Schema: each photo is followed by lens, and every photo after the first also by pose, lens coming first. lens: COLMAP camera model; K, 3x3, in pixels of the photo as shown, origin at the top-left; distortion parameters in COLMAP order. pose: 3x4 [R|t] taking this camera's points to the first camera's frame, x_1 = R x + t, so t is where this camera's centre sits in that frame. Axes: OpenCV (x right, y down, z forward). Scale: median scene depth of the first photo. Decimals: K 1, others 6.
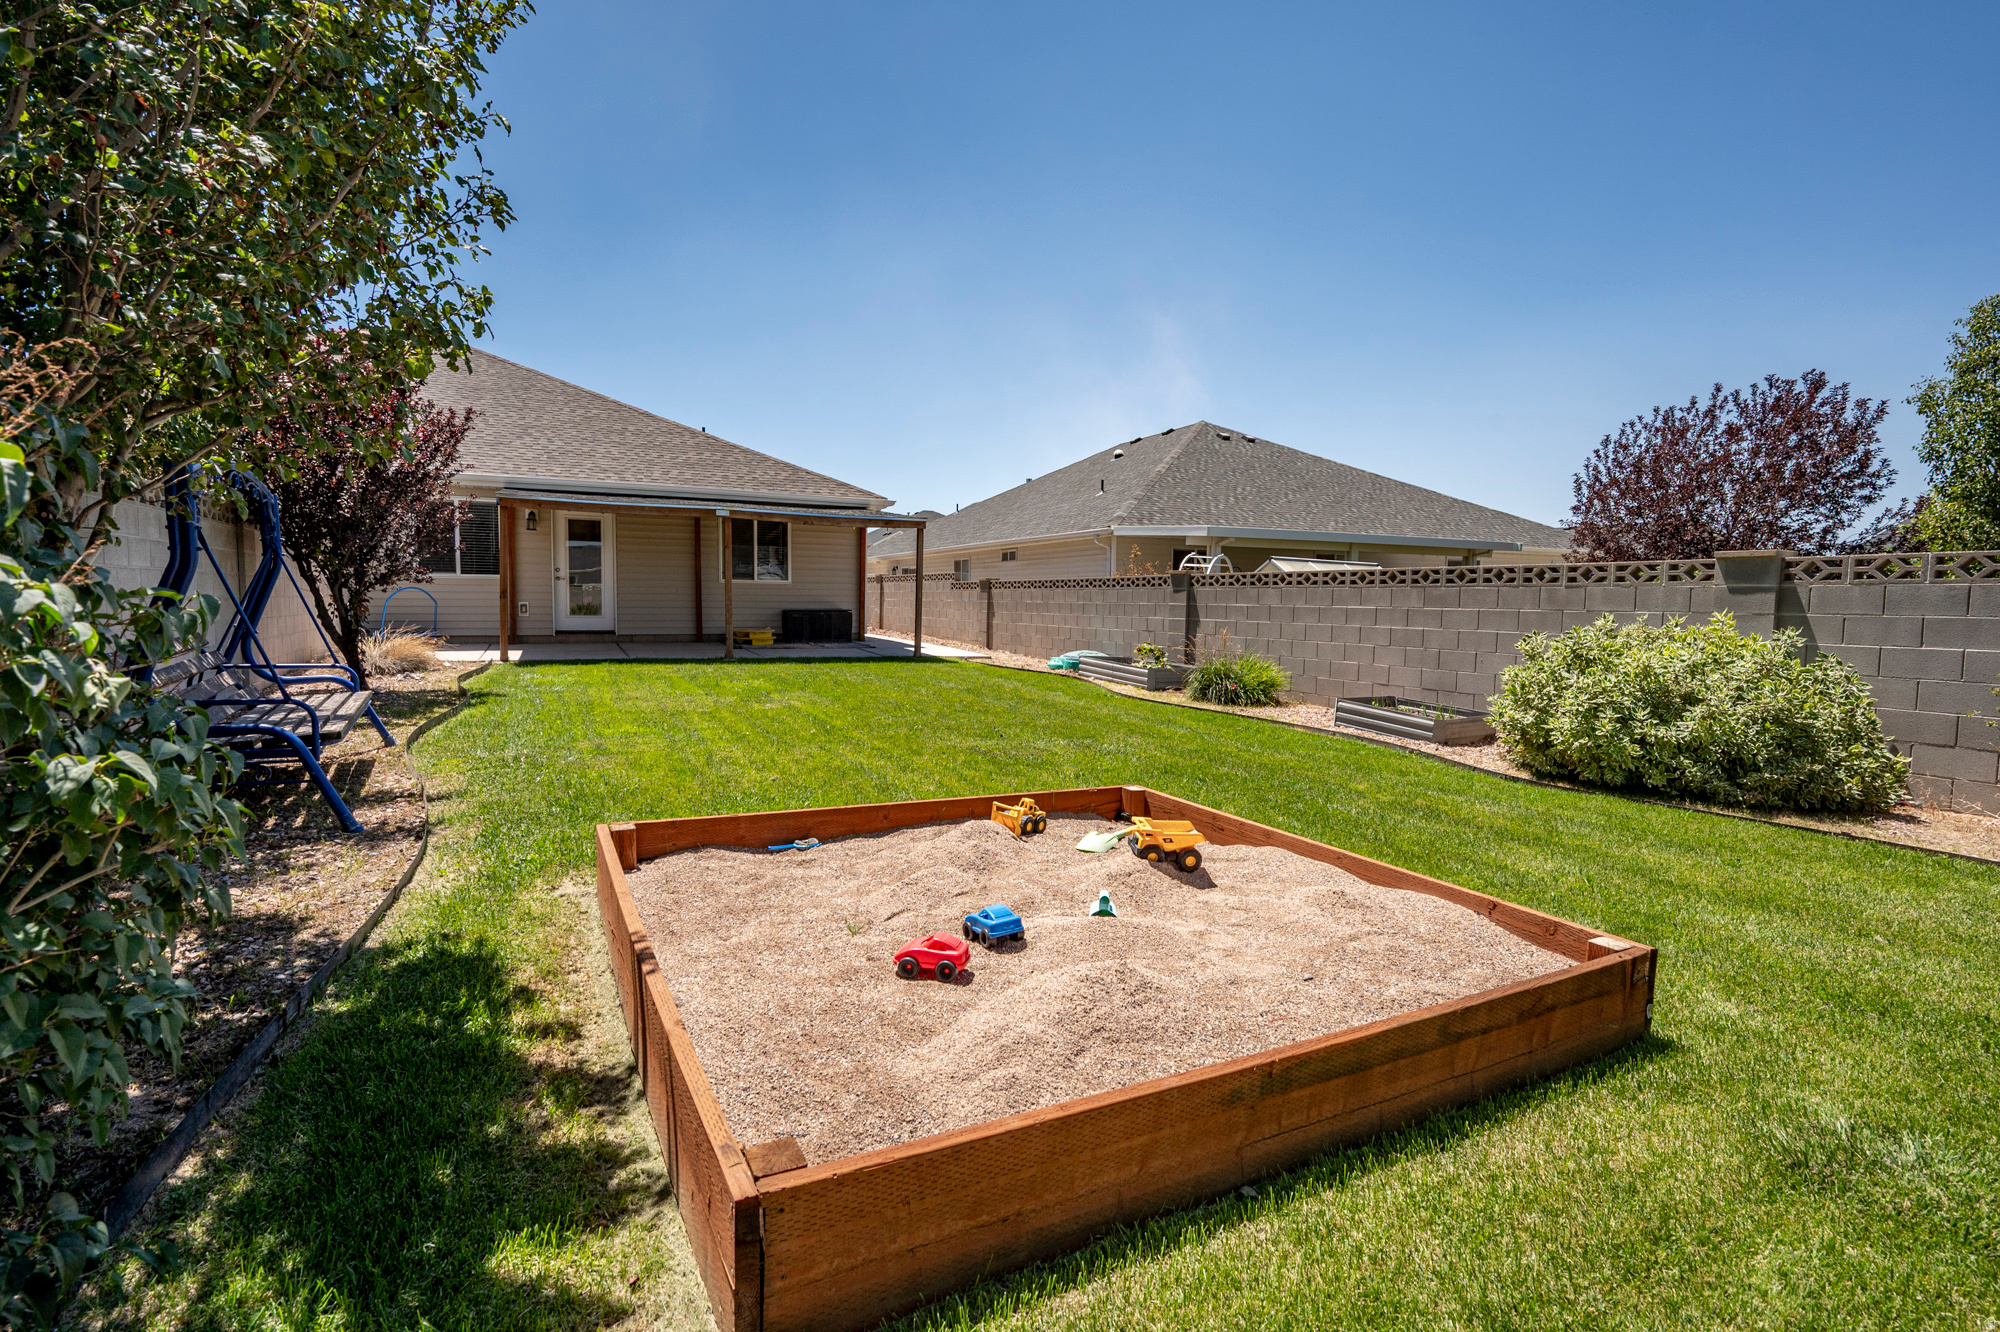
lens RADIAL K [[950.9, 0, 1000.0], [0, 950.9, 666.0], [0, 0, 1]] dist [-0.000289, -0.000029]
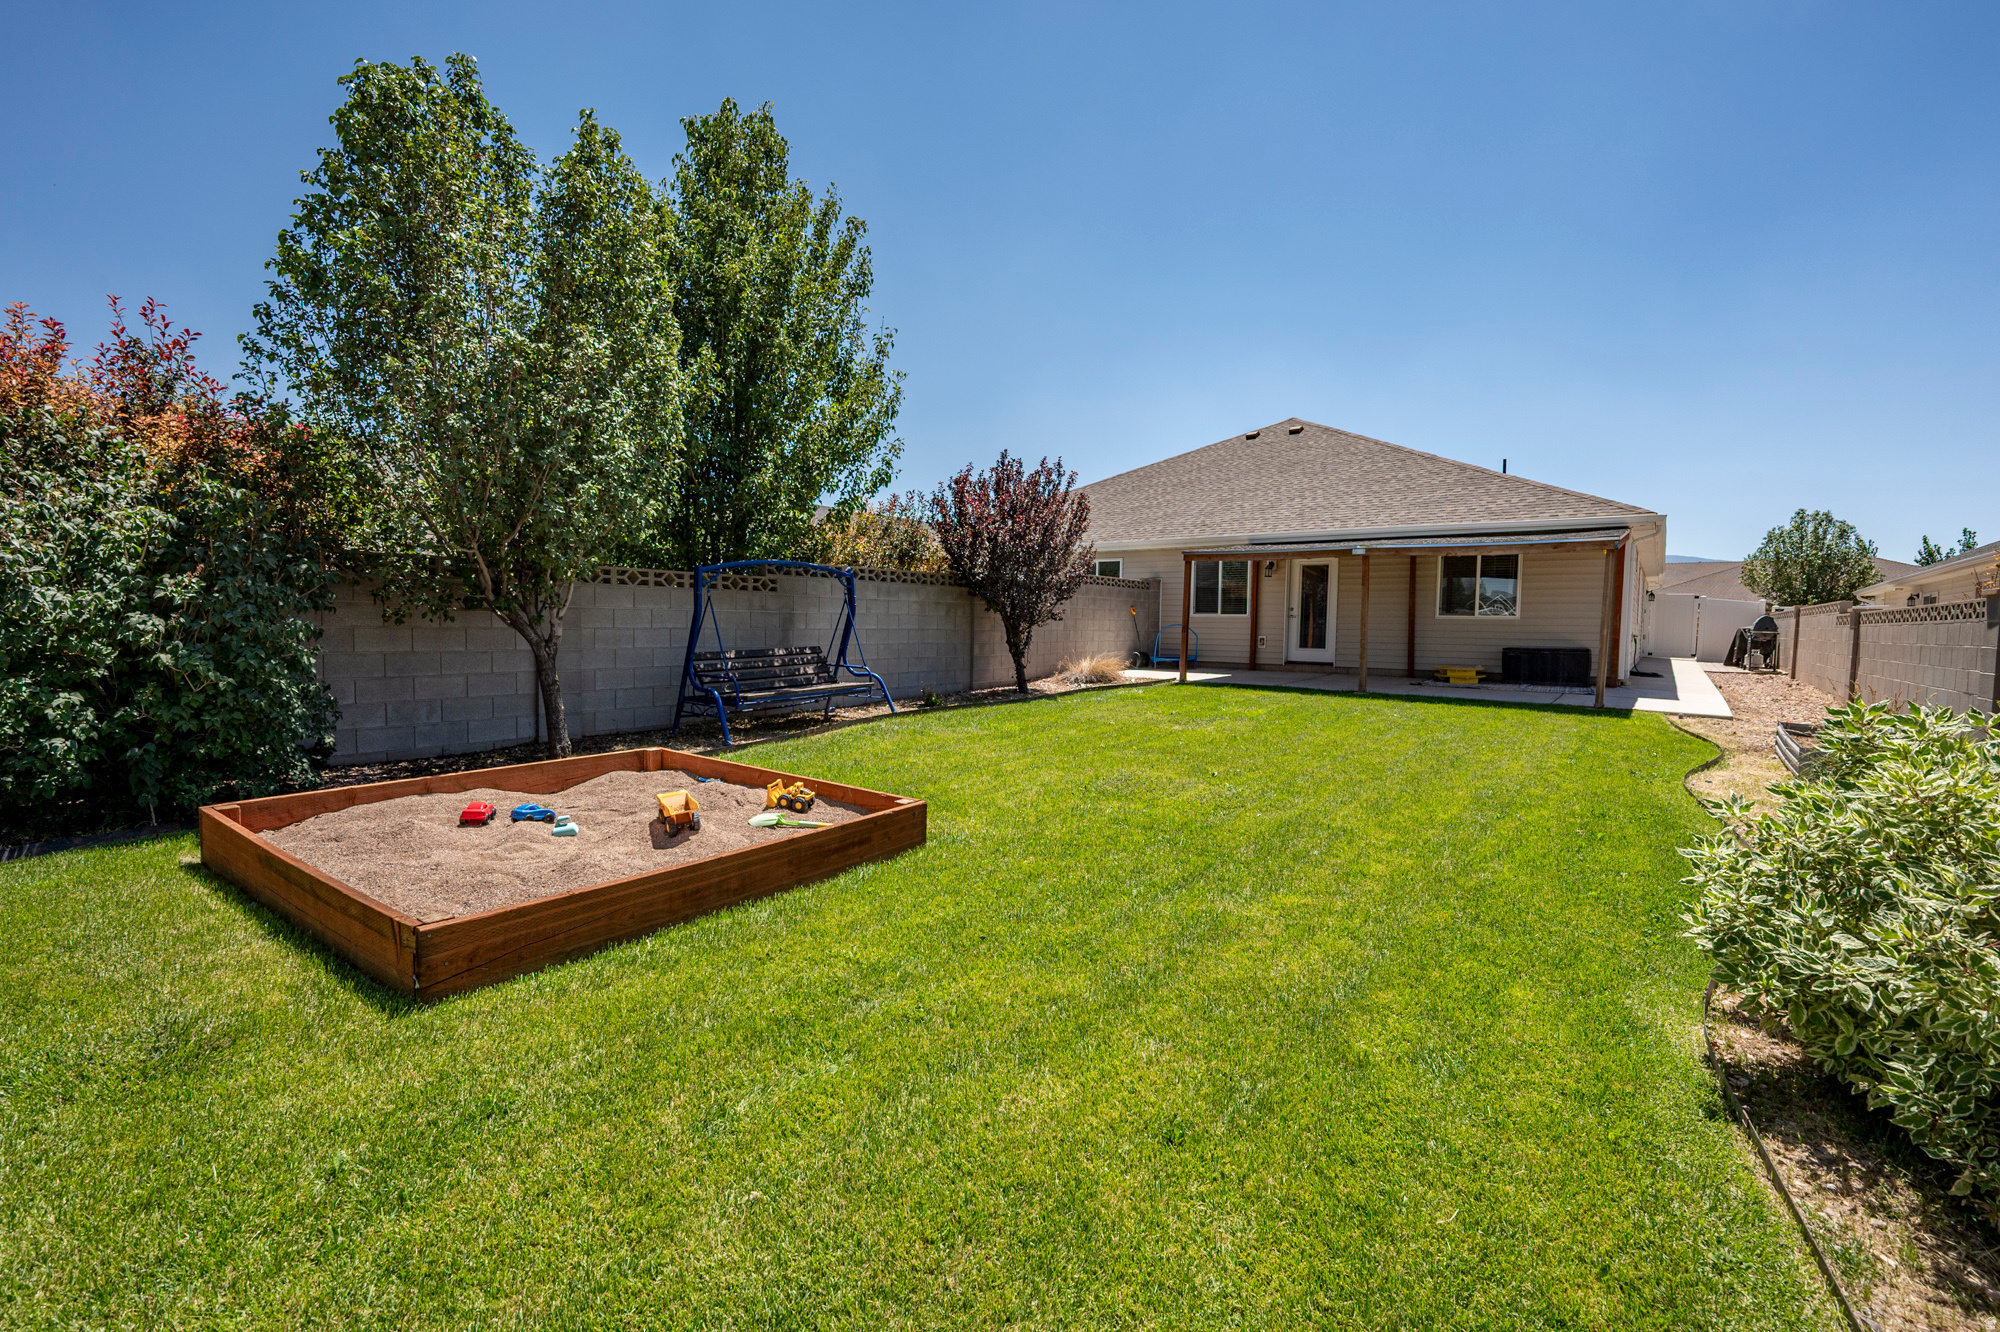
lens RADIAL K [[851.5, 0, 1000.0], [0, 851.5, 666.0], [0, 0, 1]] dist [0.015724, 0.000055]
pose [[0.437341, 0.039440, -0.898430, 0.322411], [-0.077384, 0.996983, 0.006097, -0.009478], [0.895960, 0.066858, 0.439074, 0.213497]]
